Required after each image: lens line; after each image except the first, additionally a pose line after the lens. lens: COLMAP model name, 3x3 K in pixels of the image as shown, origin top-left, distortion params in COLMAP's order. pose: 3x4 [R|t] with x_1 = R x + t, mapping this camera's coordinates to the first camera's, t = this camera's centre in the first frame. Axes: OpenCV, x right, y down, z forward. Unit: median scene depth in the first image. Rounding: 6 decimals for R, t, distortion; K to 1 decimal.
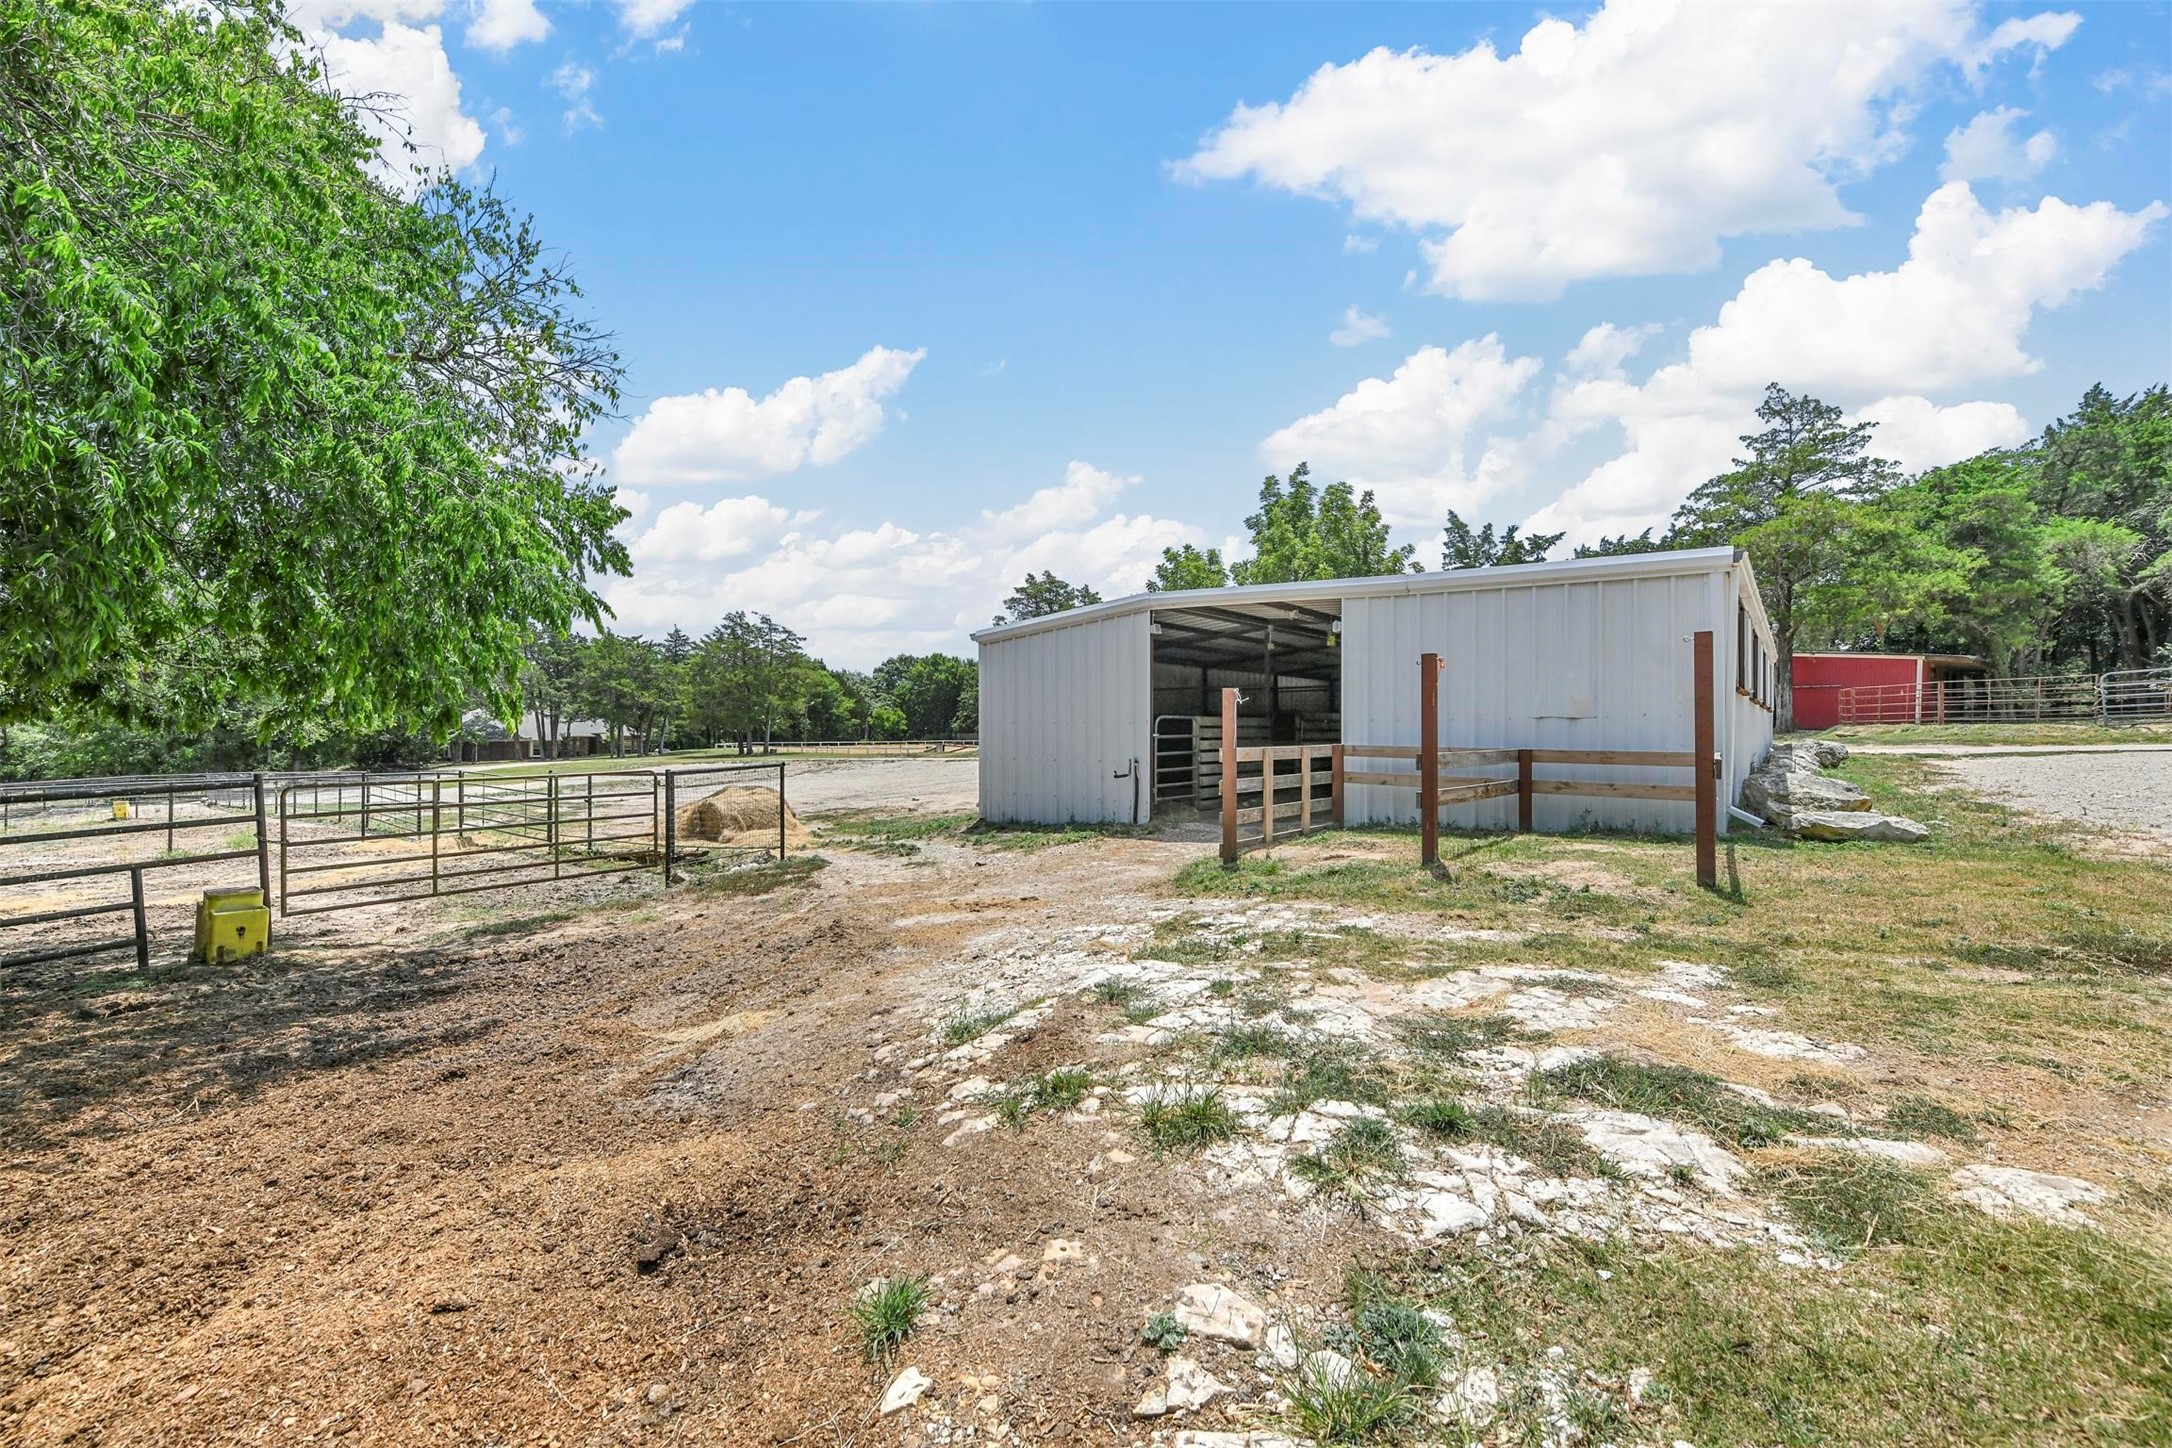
lens RADIAL K [[875.5, 0, 1083.5], [0, 875.5, 725.2], [0, 0, 1]] dist [0.014132, 0.000251]
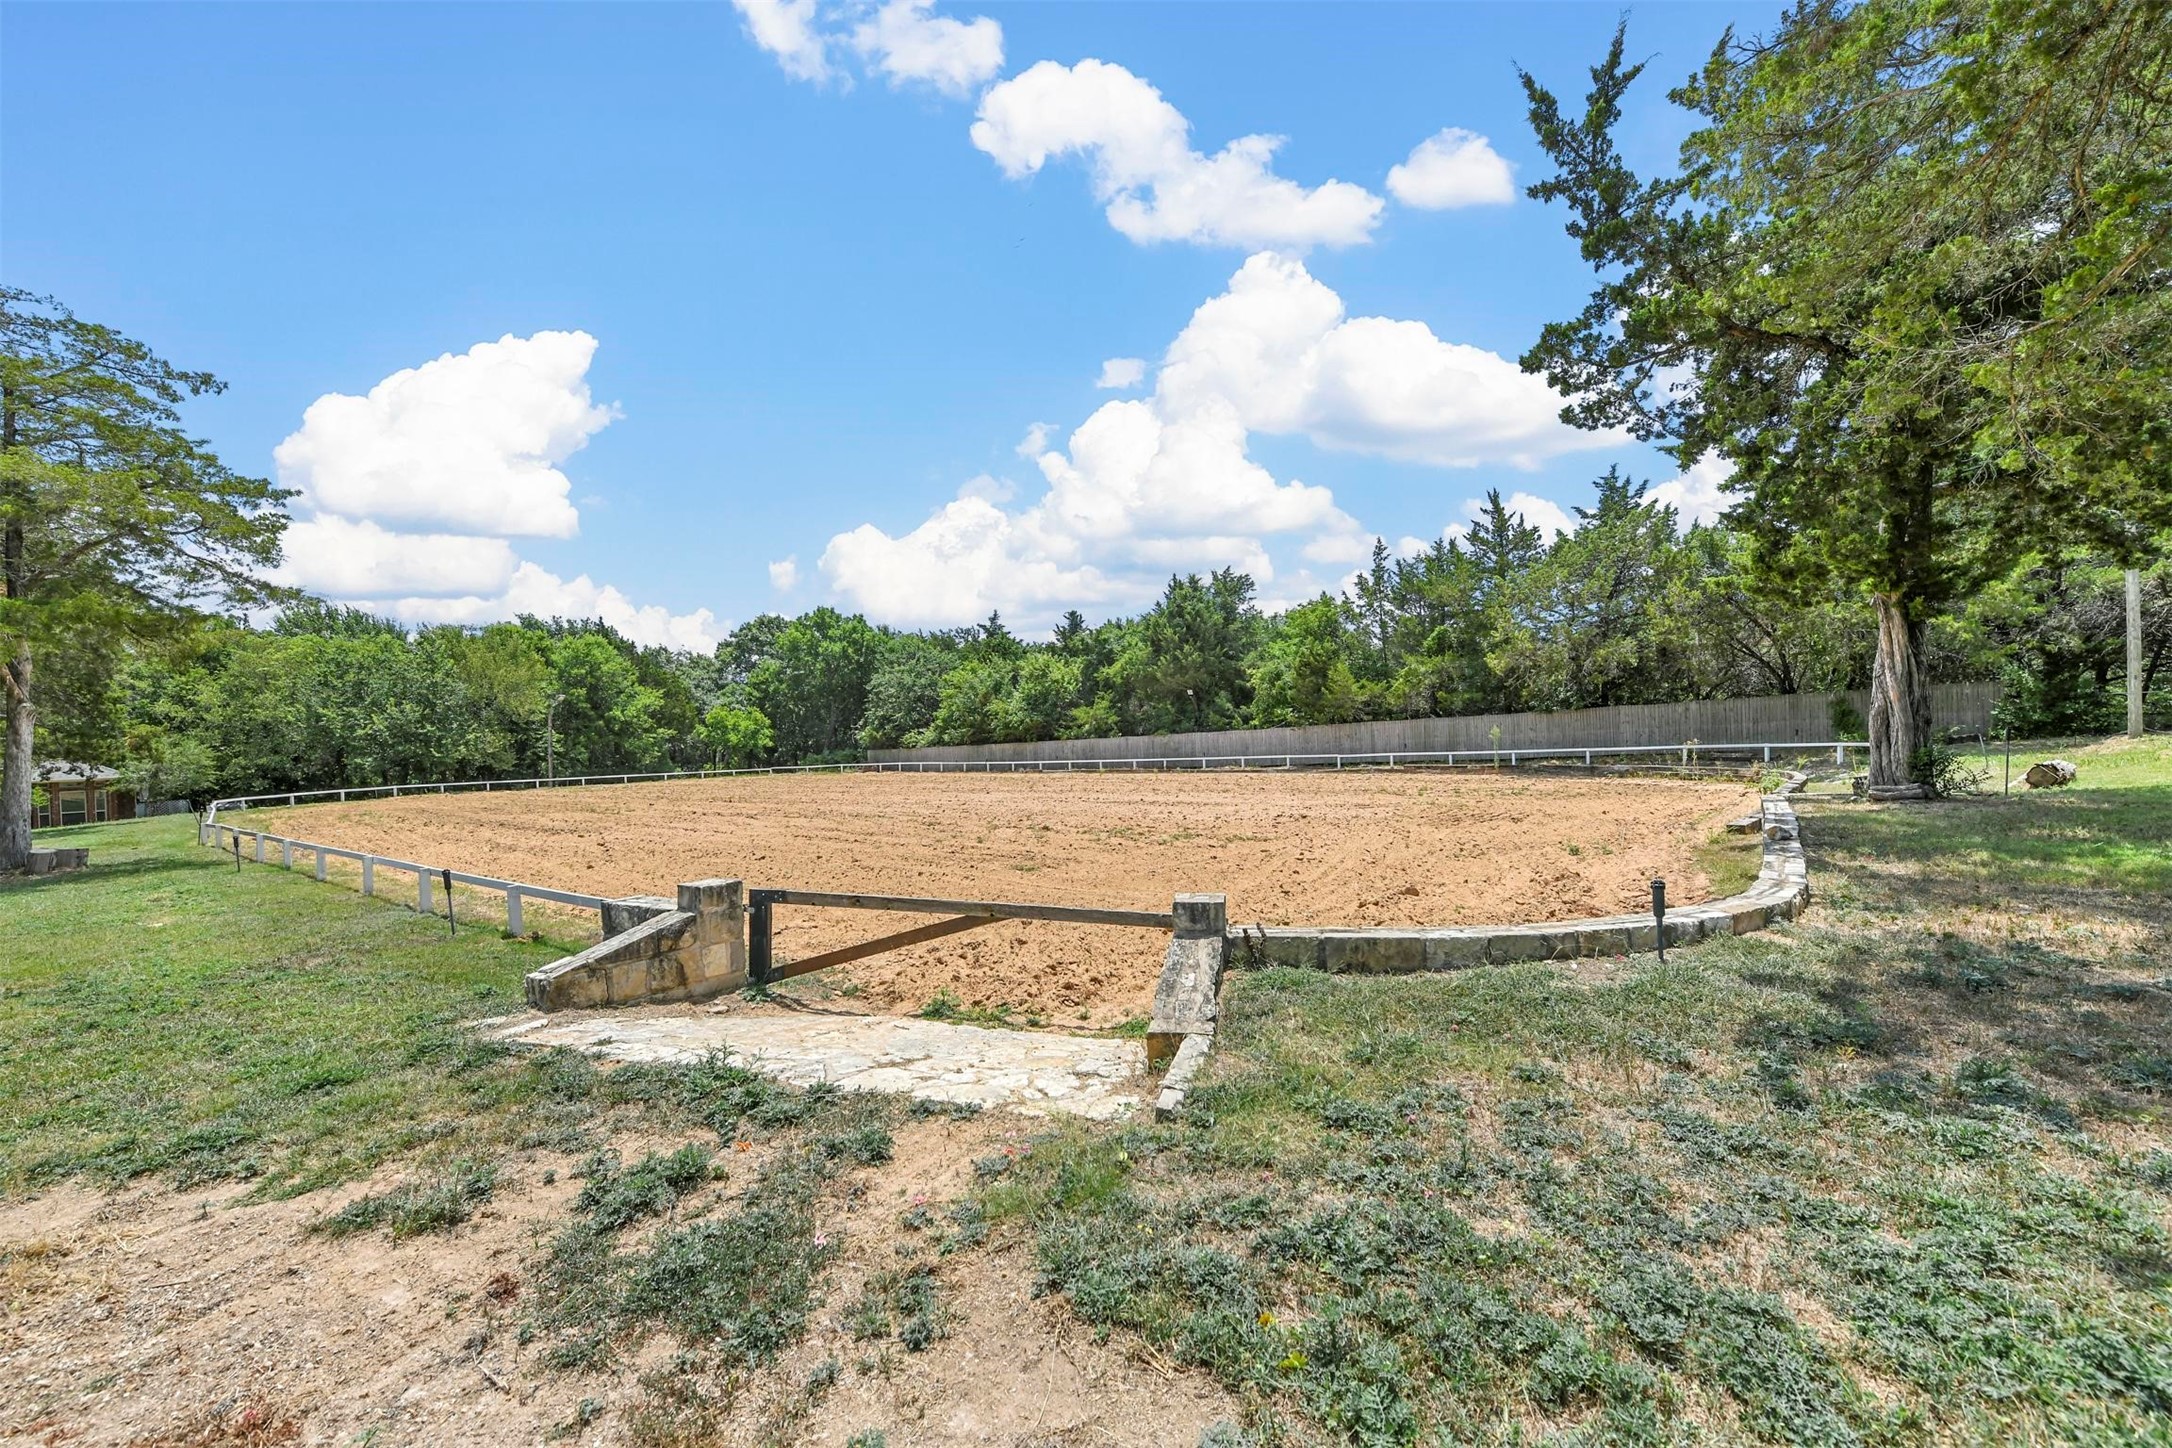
lens RADIAL K [[875.5, 0, 1080.4], [0, 875.5, 745.1], [0, 0, 1]] dist [0.014132, 0.000251]
pose [[0.993484, -0.034647, 0.108580, -0.069609], [0.033061, 0.999319, 0.016378, 0.001804], [-0.109073, -0.012681, 0.993953, 0.430343]]
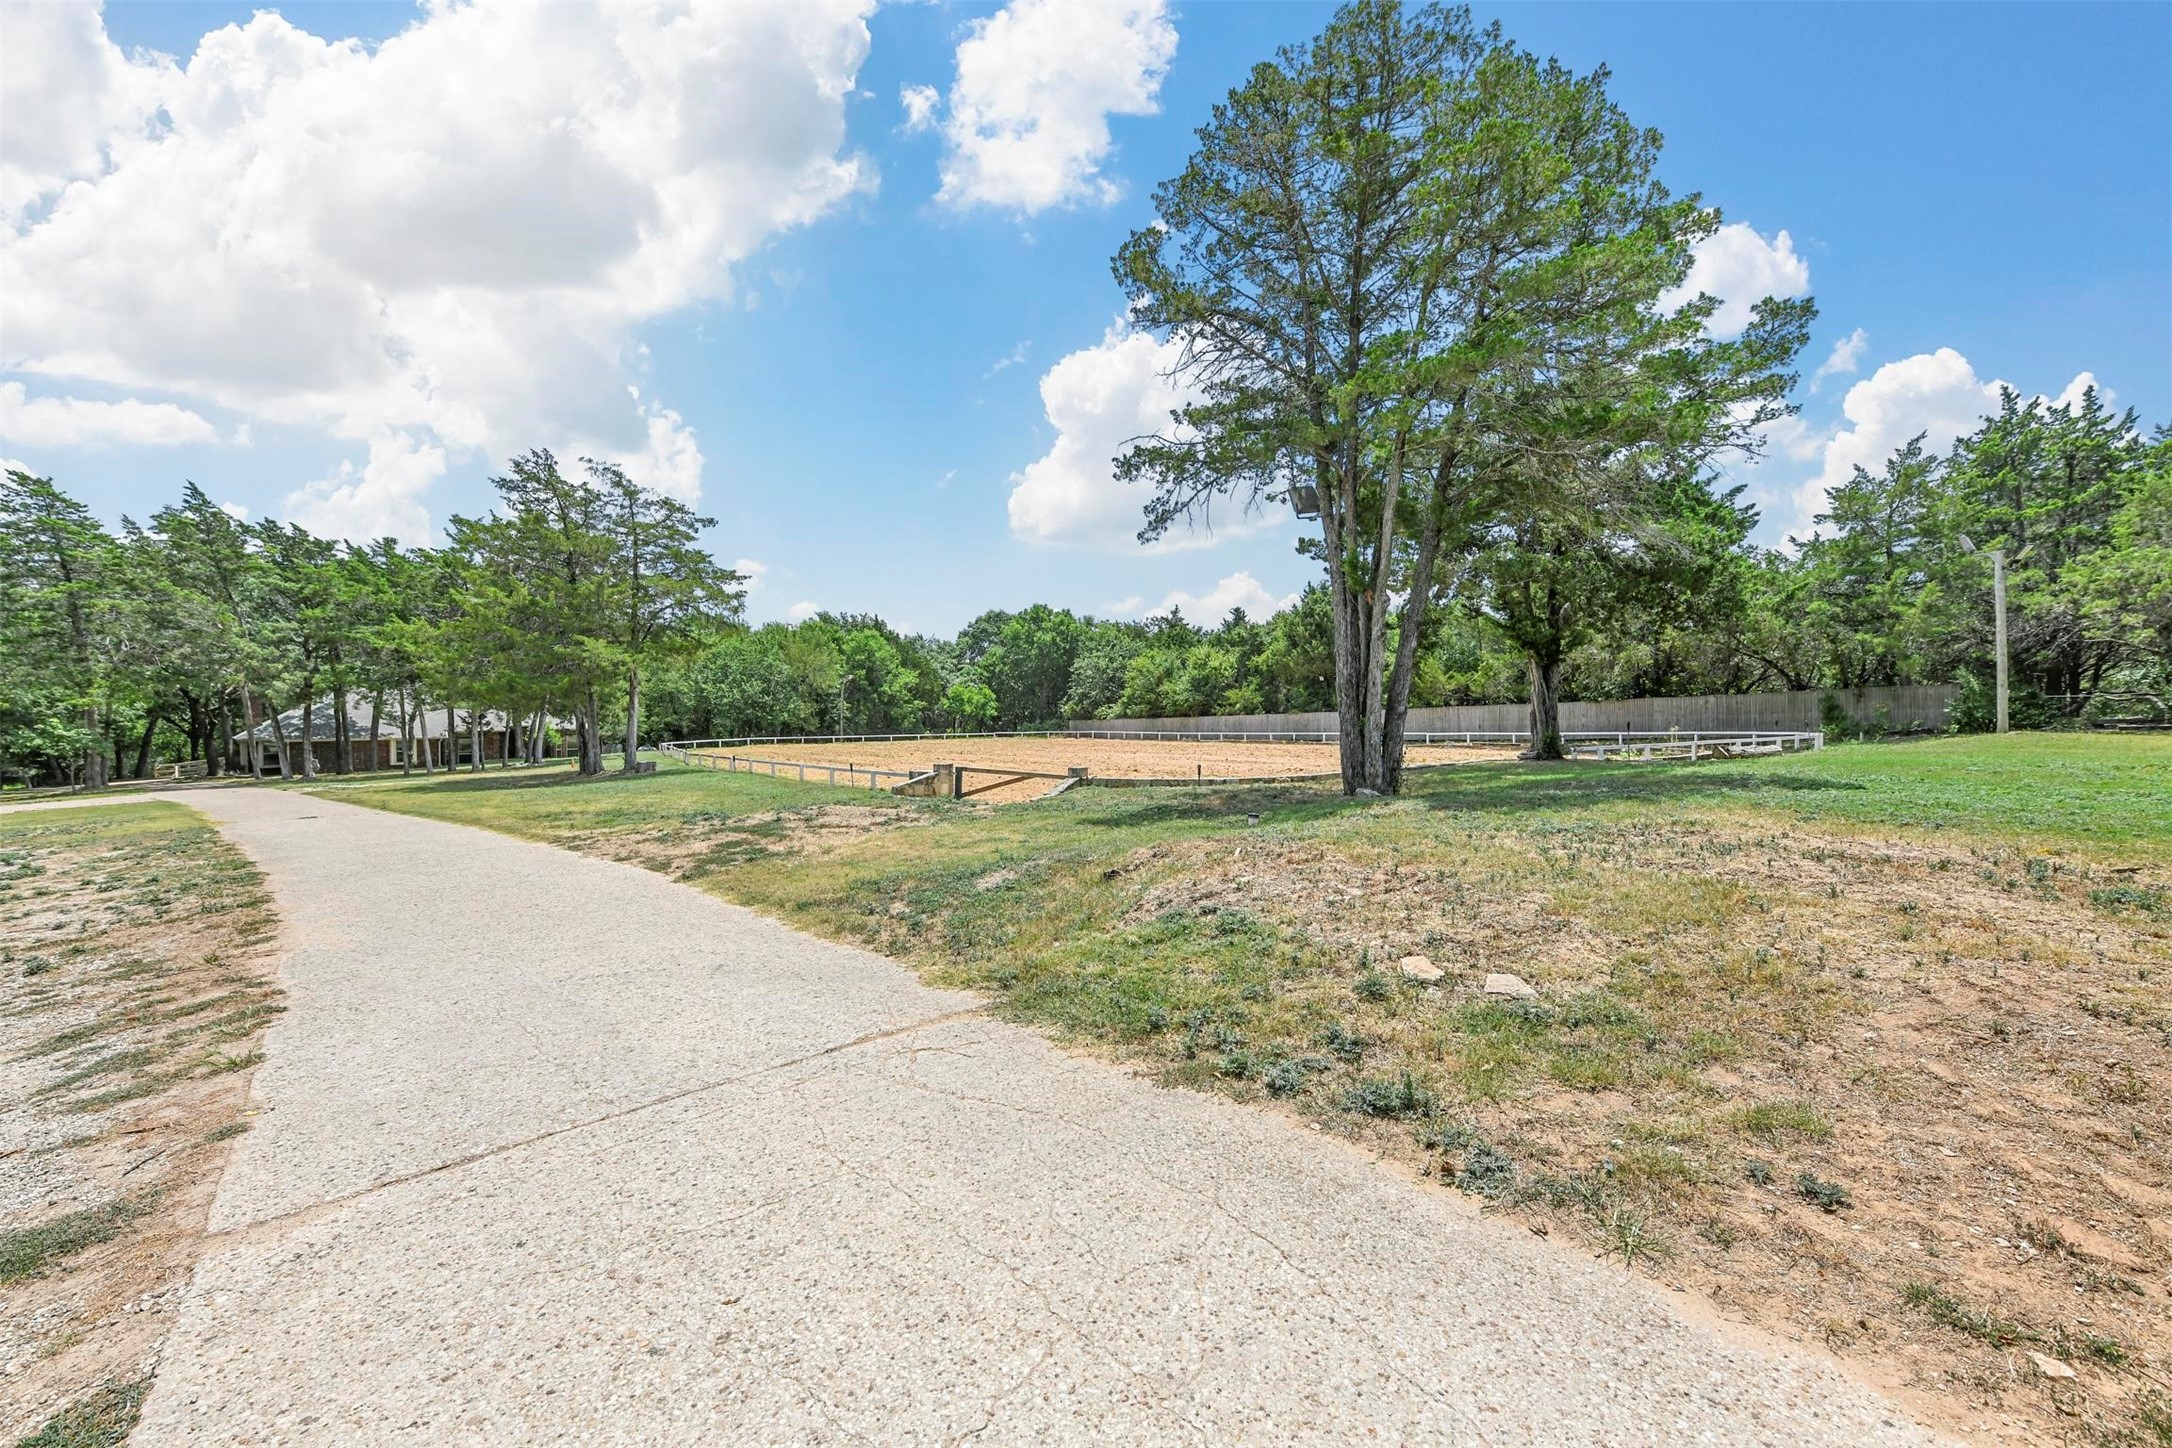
lens RADIAL K [[875.5, 0, 1095.4], [0, 875.5, 712.2], [0, 0, 1]] dist [0.014132, 0.000251]
pose [[0.991566, -0.013784, -0.128868, -0.035516], [0.014437, 0.999887, 0.004135, 0.000596], [0.128796, -0.005960, 0.991653, 0.322374]]
